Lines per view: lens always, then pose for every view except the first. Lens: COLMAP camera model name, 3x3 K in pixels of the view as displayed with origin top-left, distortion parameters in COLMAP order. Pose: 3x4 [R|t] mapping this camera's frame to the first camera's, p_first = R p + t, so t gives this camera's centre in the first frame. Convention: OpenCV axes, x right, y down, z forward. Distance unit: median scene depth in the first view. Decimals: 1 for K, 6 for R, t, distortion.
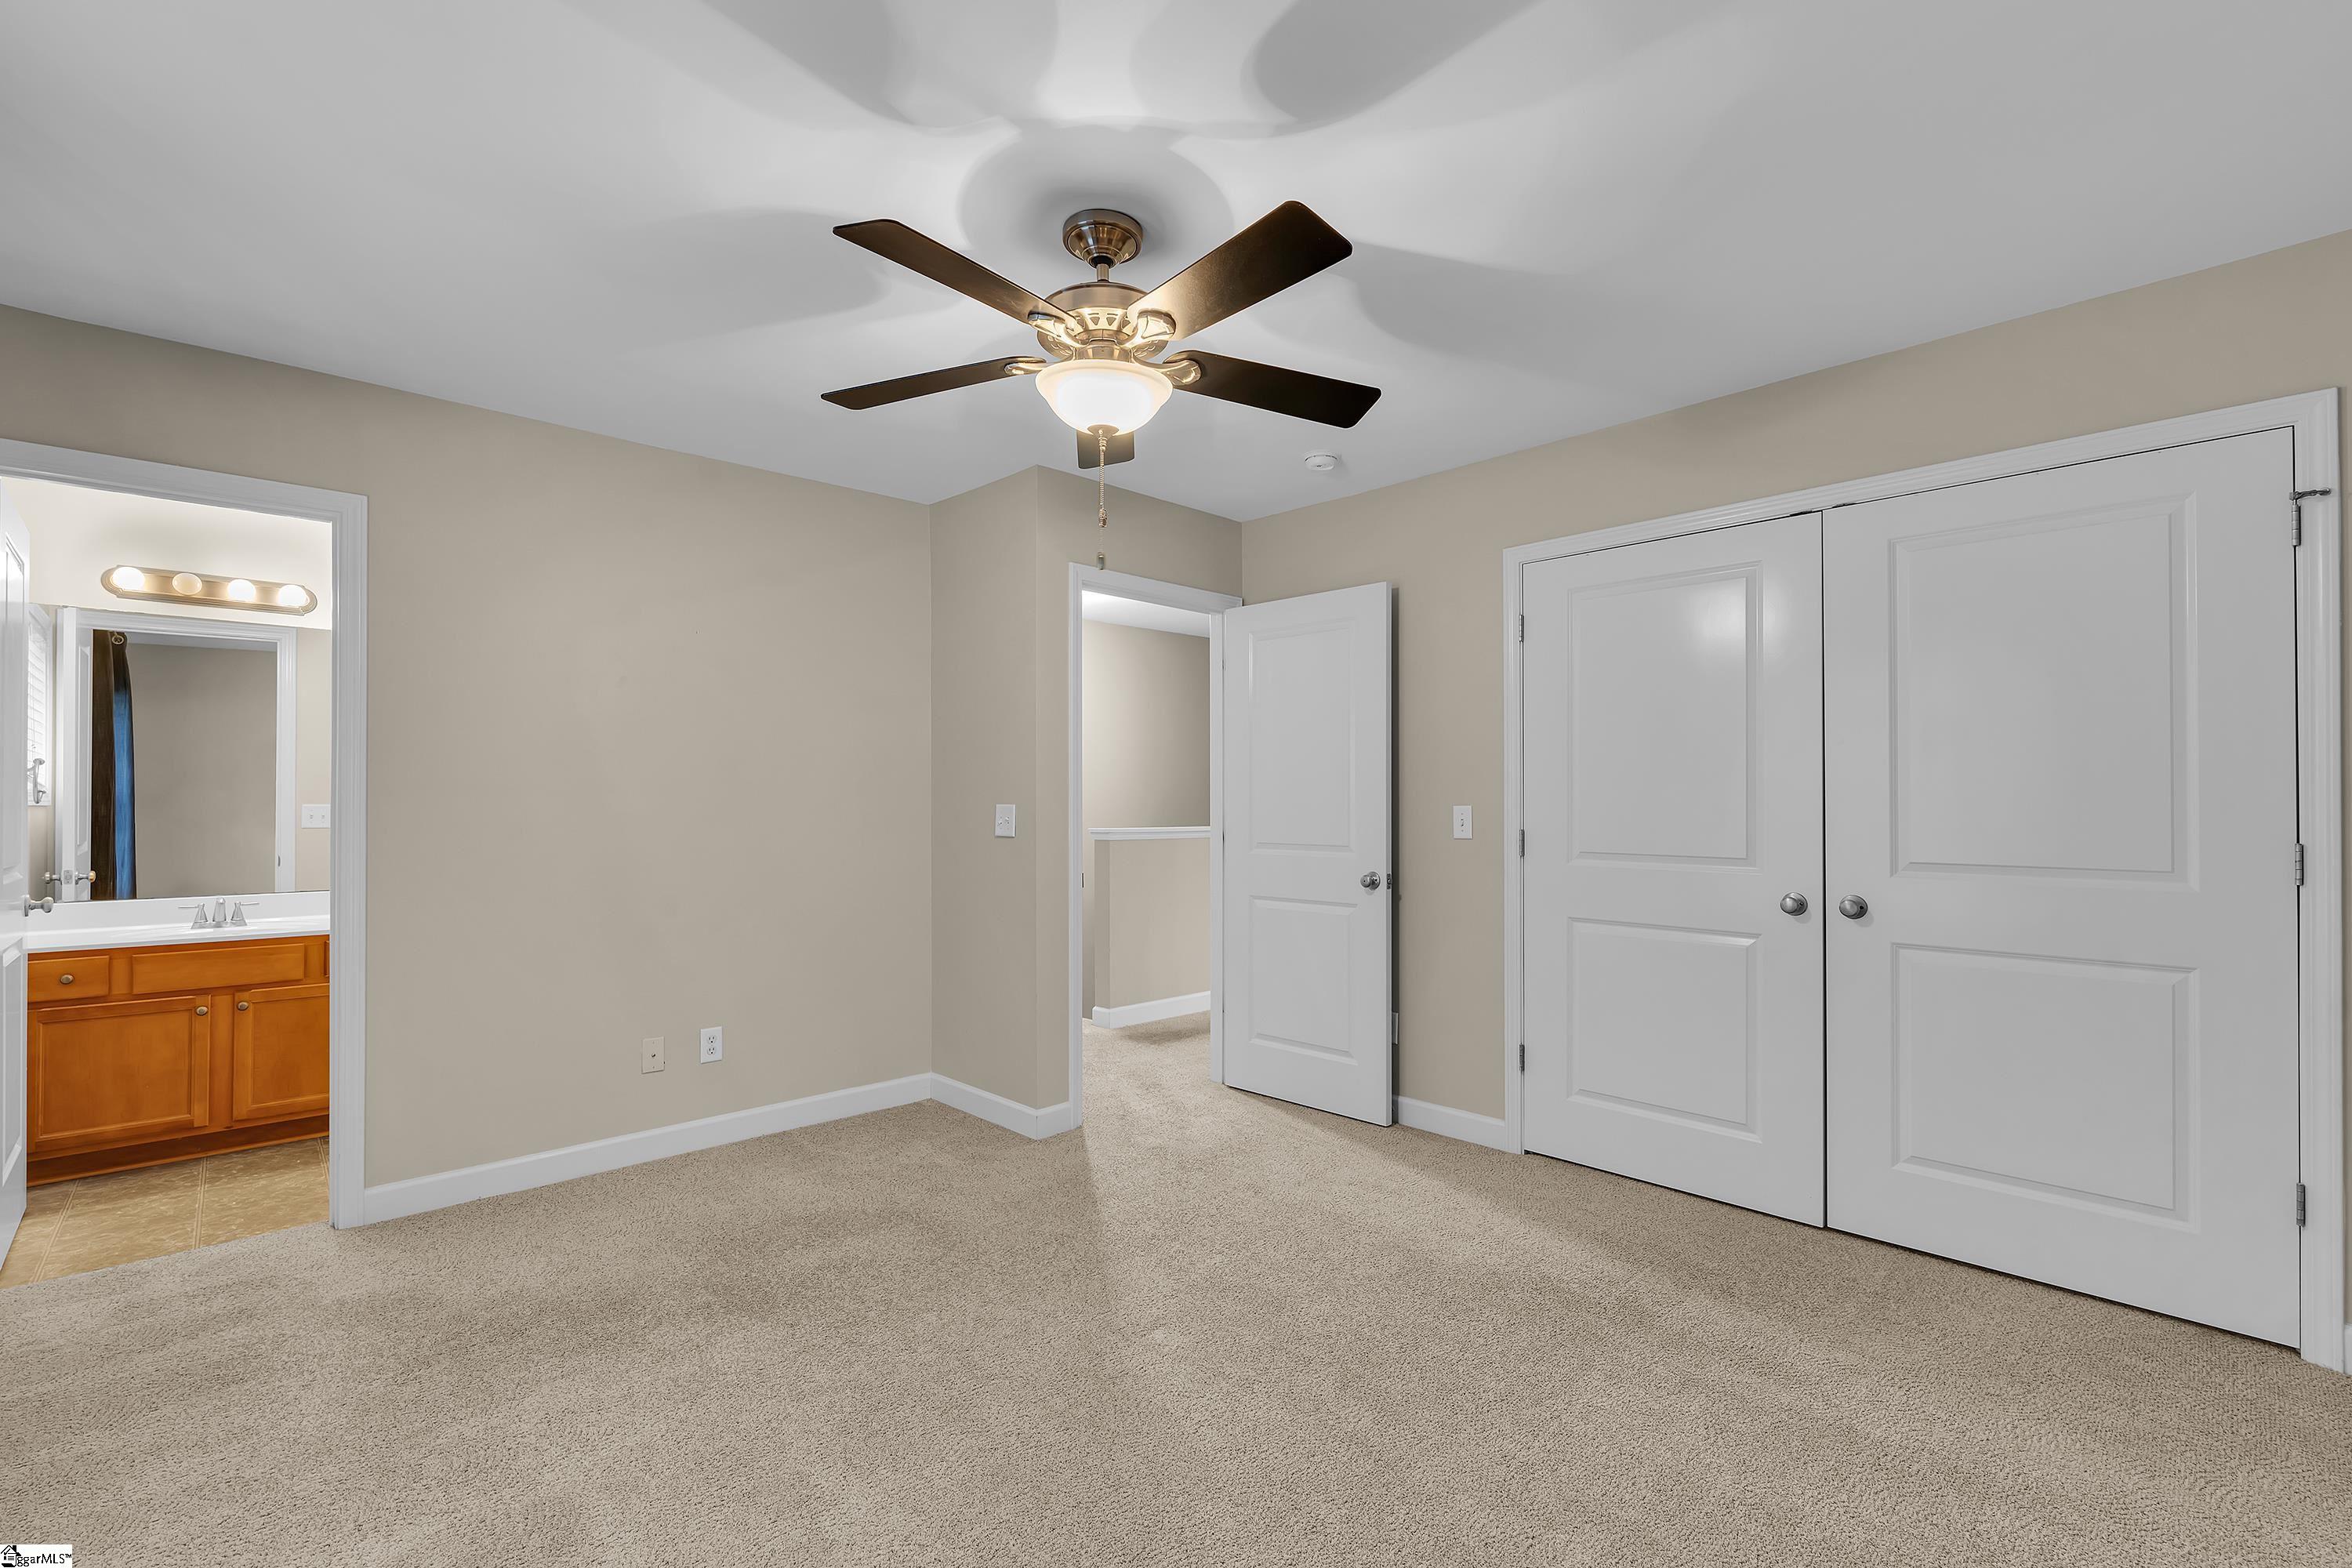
lens RADIAL K [[1061.2, 0, 1173.1], [0, 1061.2, 813.2], [0, 0, 1]] dist [-0.002459, -0.000531]
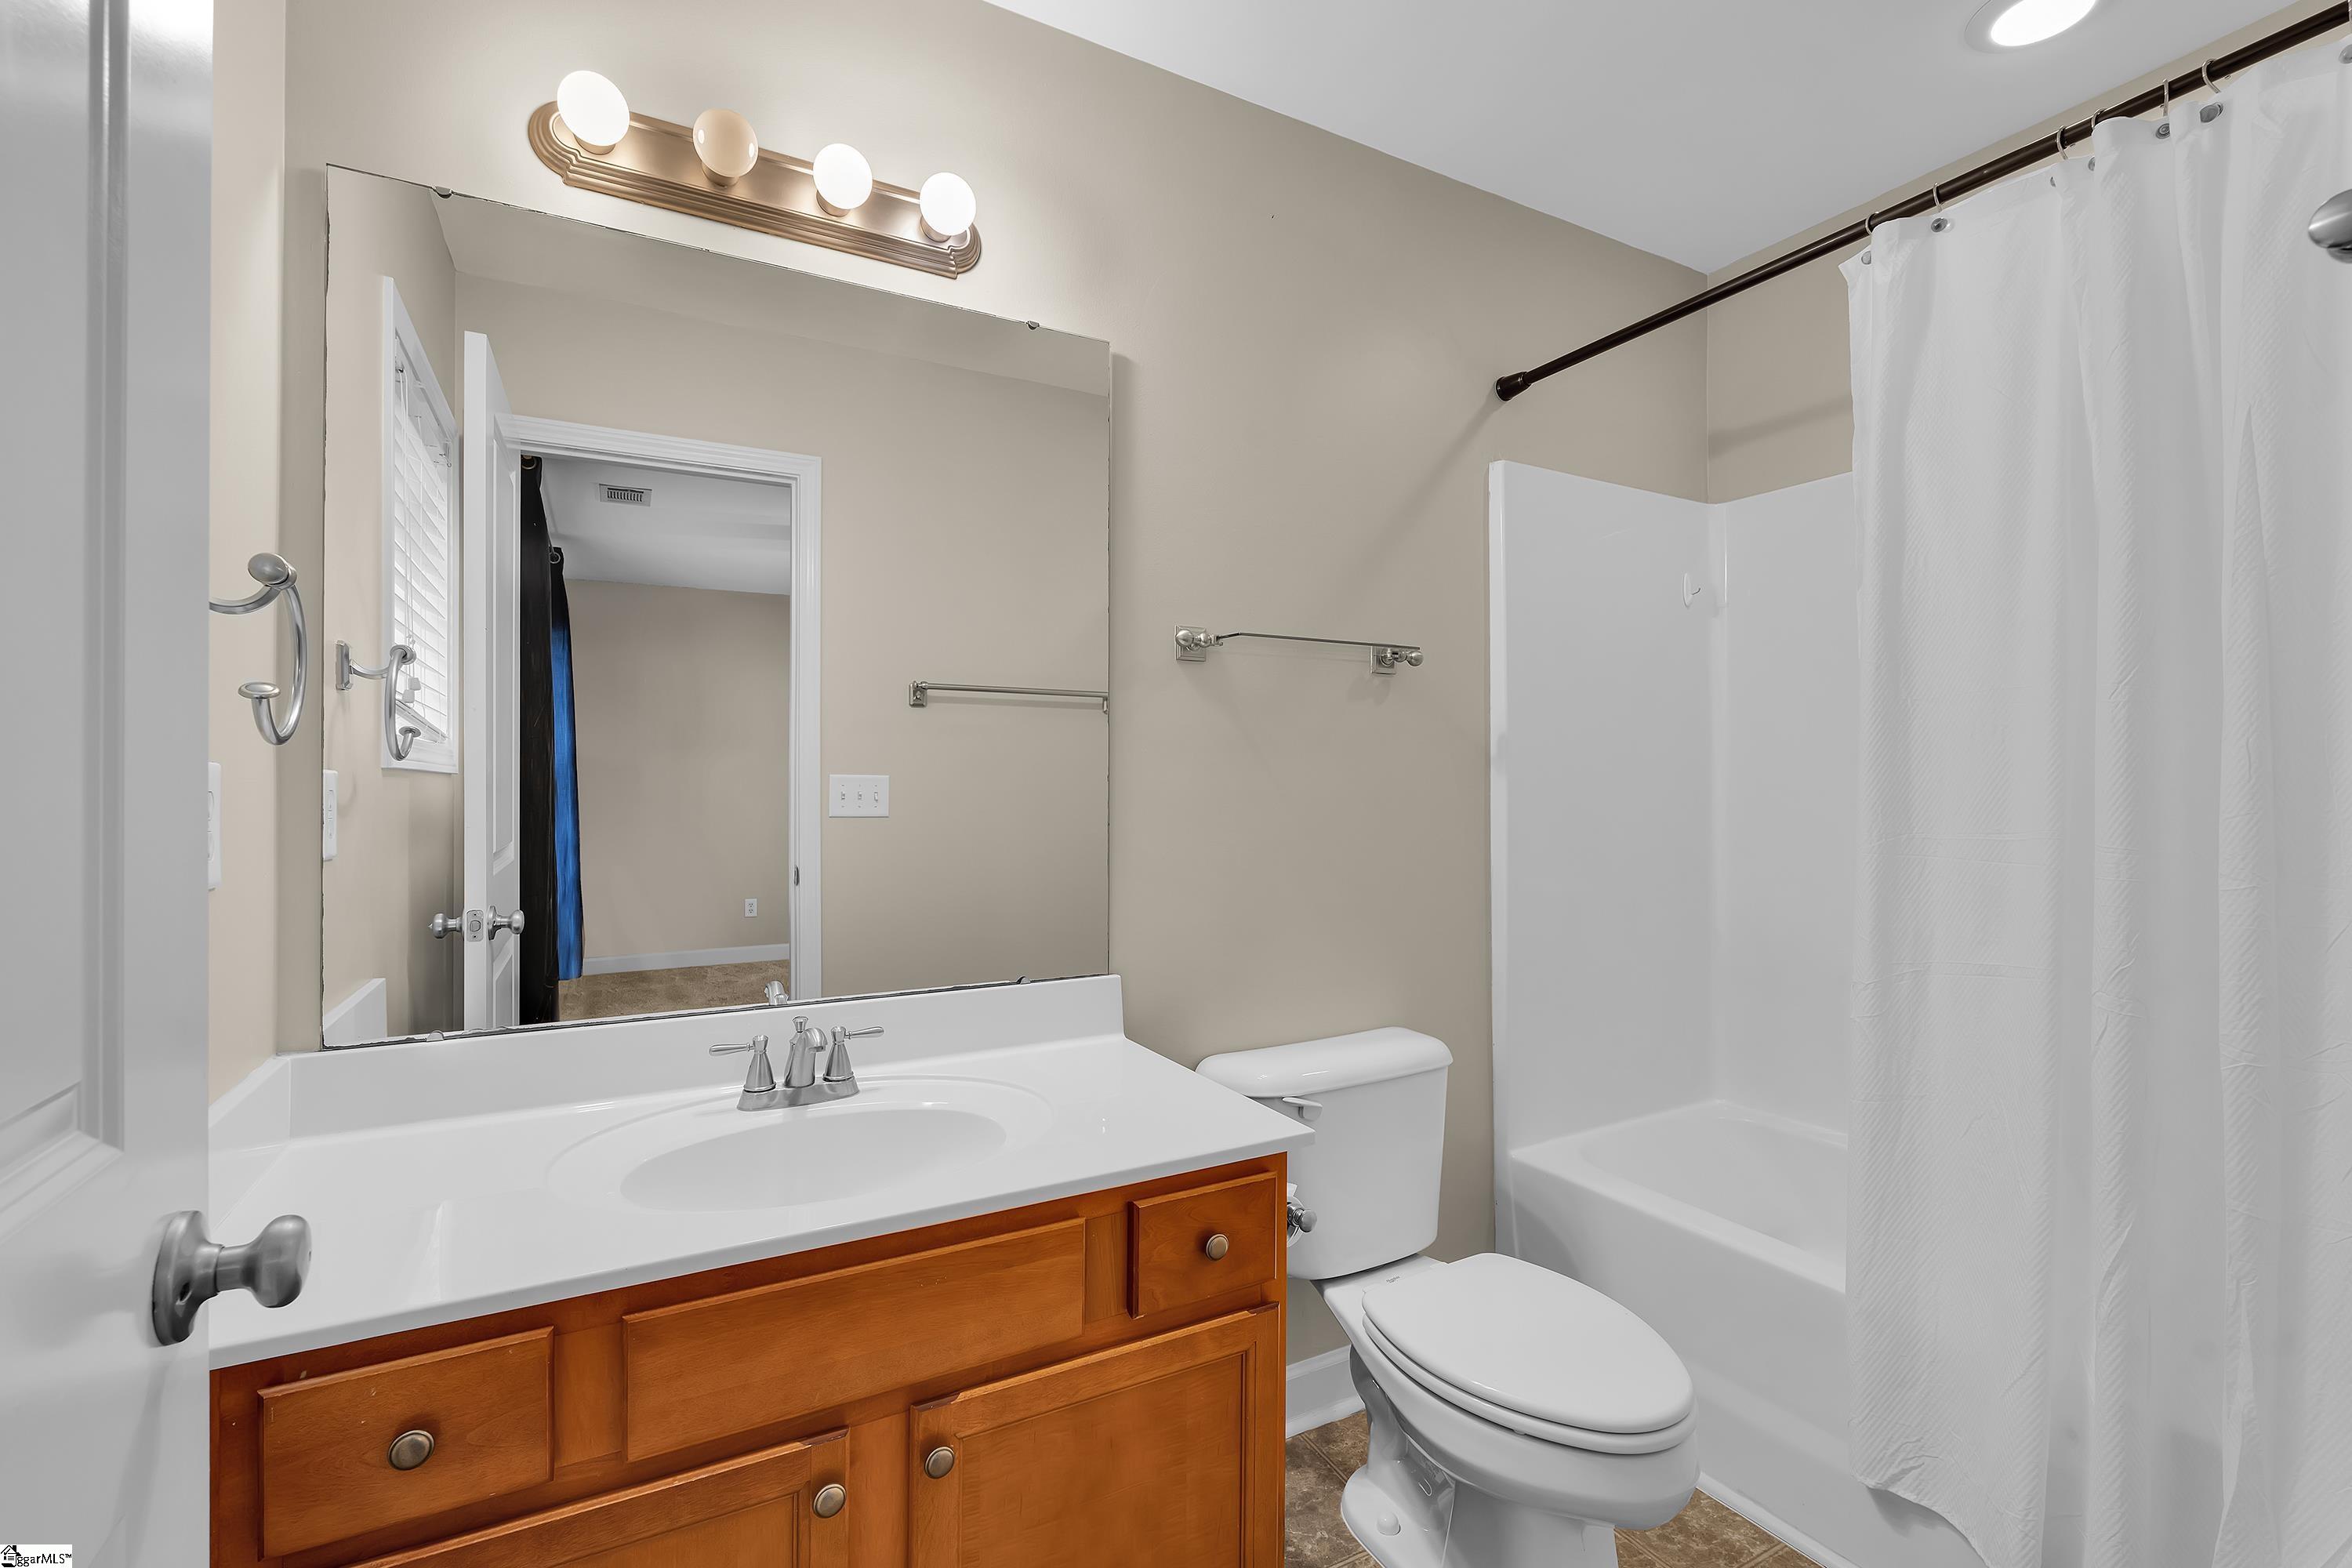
lens RADIAL K [[1005.6, 0, 1115.9], [0, 1005.6, 772.0], [0, 0, 1]] dist [-0.000543, 0.000088]
pose [[0.963435, -0.016123, -0.267457, -0.735204], [0.010781, 0.999712, -0.021428, 0.004116], [0.267726, 0.017761, 0.963331, 0.728560]]
